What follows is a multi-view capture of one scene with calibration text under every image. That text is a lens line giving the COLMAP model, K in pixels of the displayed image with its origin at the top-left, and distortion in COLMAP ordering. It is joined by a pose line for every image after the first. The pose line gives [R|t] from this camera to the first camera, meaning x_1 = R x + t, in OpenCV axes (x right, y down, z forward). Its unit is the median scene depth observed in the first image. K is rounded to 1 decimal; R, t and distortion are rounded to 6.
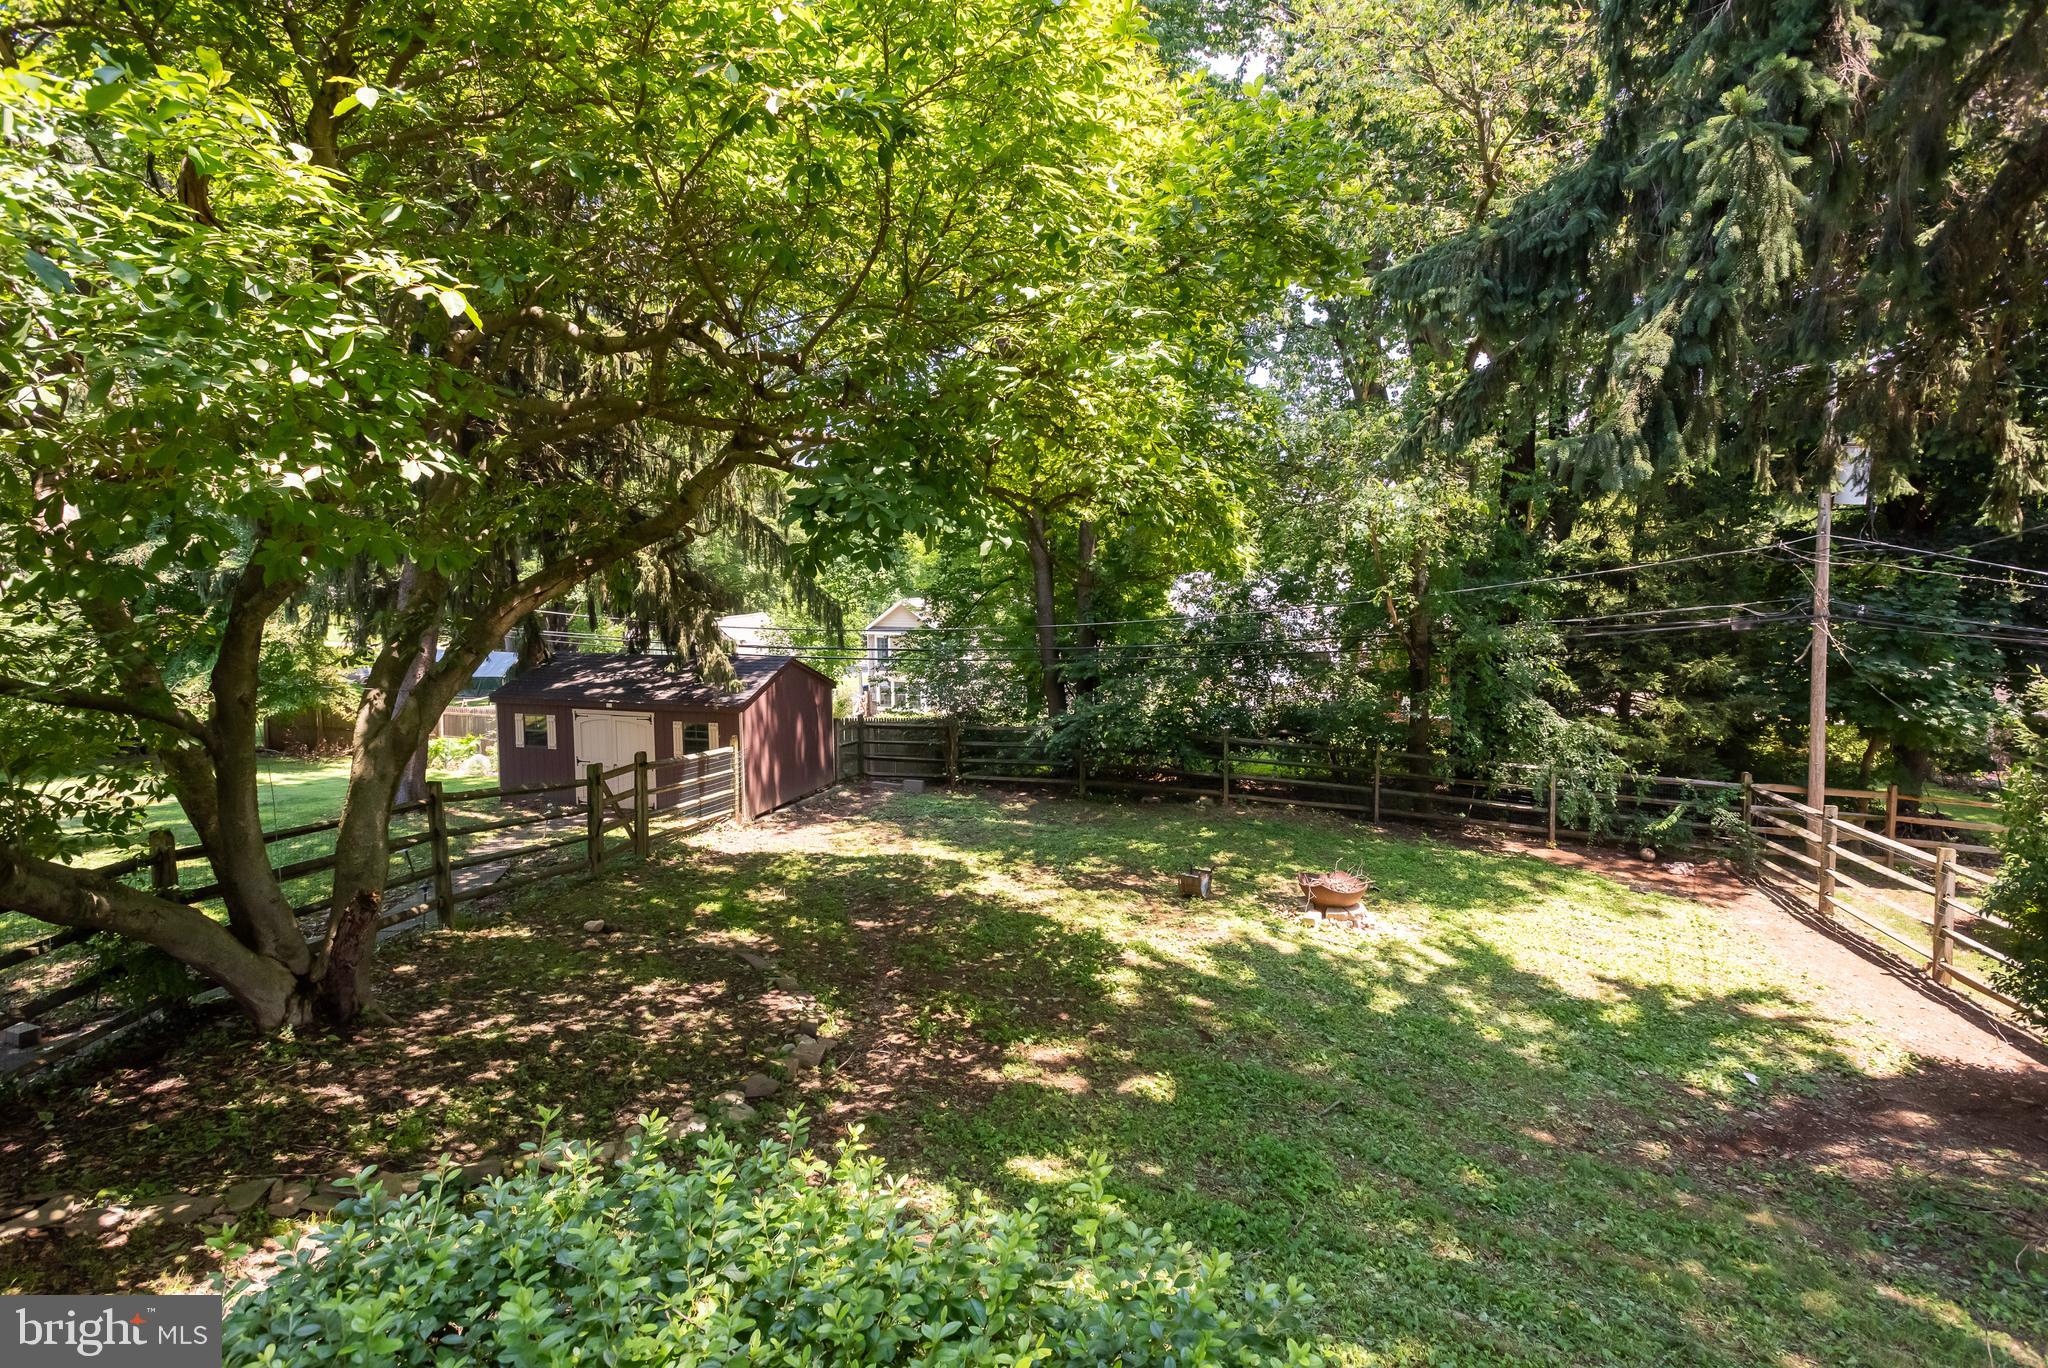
lens RADIAL K [[1050.9, 0, 1024.0], [0, 1050.9, 684.0], [0, 0, 1]] dist [-0.062725, 0.000063]
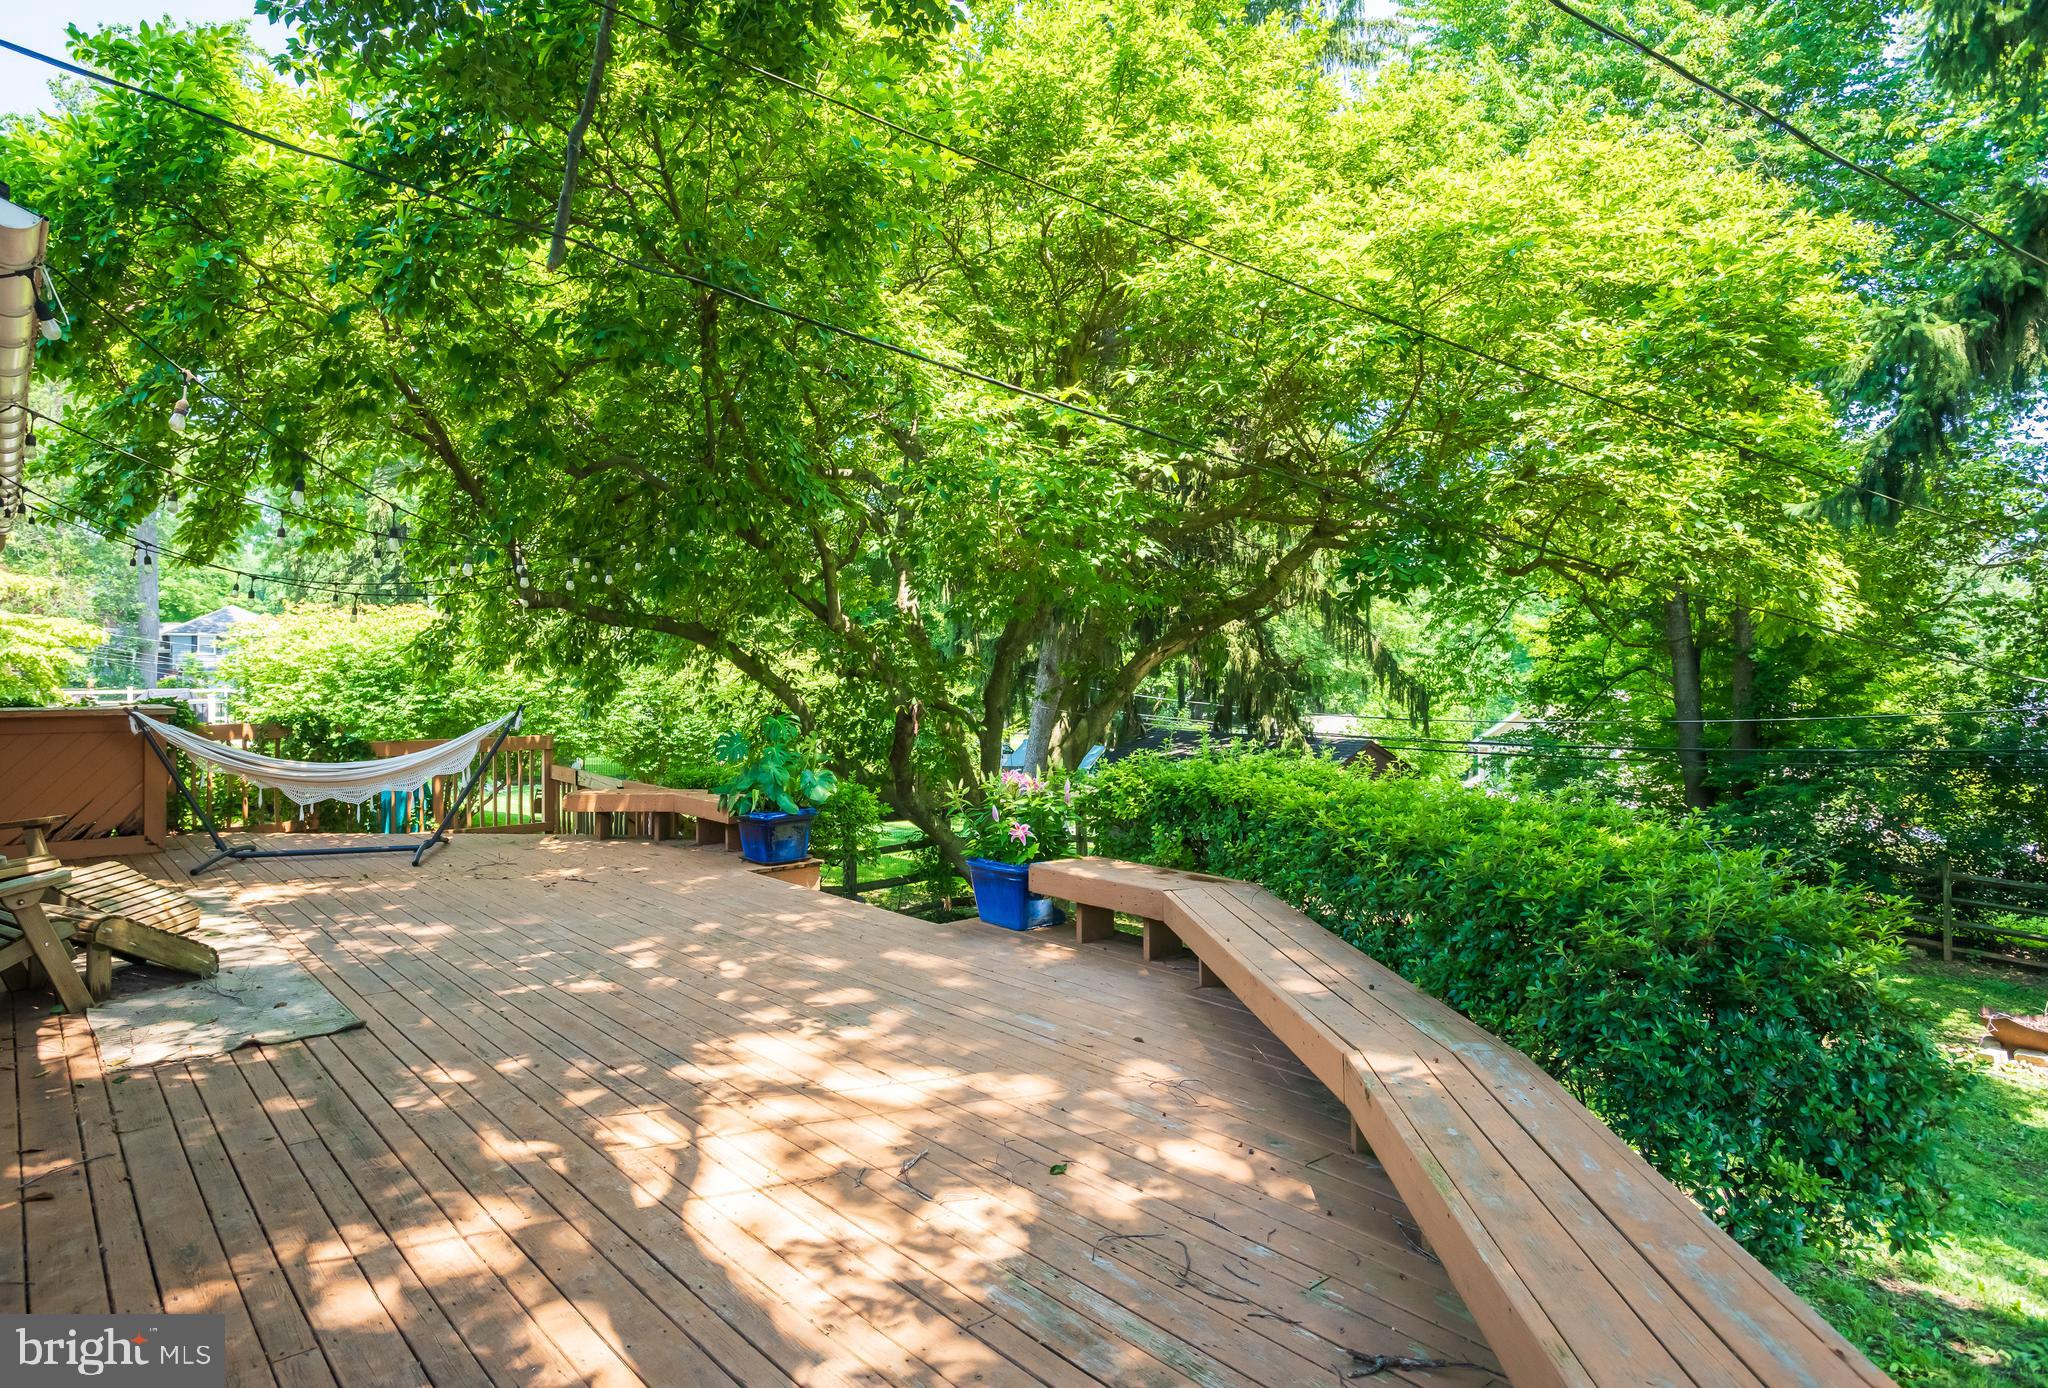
lens RADIAL K [[1201.5, 0, 1024.0], [0, 1201.5, 694.0], [0, 0, 1]] dist [0.002524, 0.000610]
pose [[0.872549, 0.007929, -0.488462, 0.085476], [-0.051805, 0.995732, -0.076376, 0.062208], [0.485772, 0.091947, 0.869236, -0.277822]]
